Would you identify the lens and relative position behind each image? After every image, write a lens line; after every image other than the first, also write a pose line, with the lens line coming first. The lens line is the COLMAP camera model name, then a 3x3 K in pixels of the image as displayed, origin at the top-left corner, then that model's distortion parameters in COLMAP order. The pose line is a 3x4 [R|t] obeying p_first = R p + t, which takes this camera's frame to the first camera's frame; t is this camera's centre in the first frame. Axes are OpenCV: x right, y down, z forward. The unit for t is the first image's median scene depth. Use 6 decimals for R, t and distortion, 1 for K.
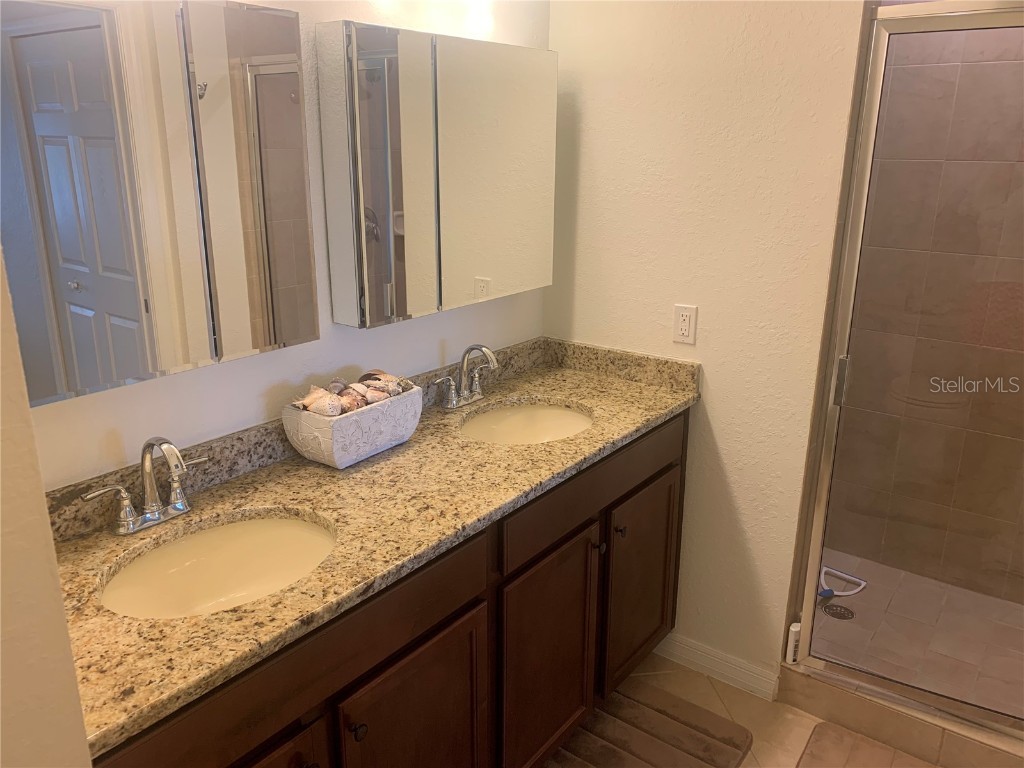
lens RADIAL K [[779.0, 0, 505.4], [0, 779.0, 381.2], [0, 0, 1]] dist [0.017352, -0.023080]
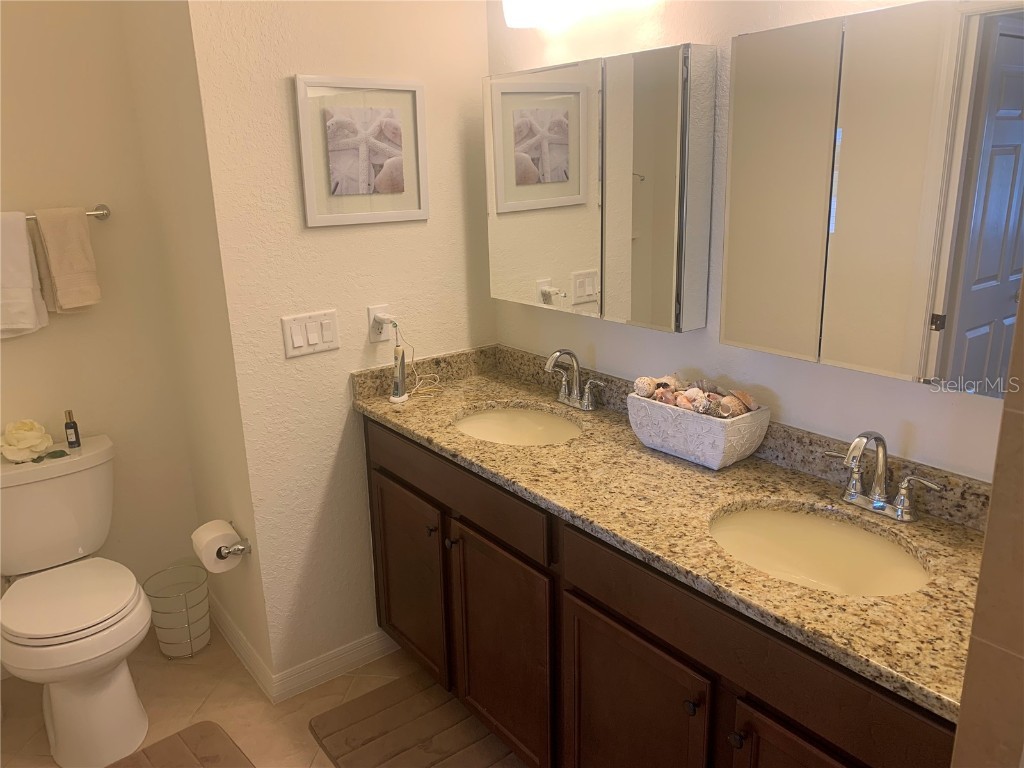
lens RADIAL K [[779.0, 0, 505.4], [0, 779.0, 384.0], [0, 0, 1]] dist [0.017352, -0.023080]
pose [[-0.294947, 0.268664, -0.916966, 0.930937], [-0.240685, 0.907825, 0.343403, -0.332717], [0.924704, 0.321985, -0.203097, 1.078048]]
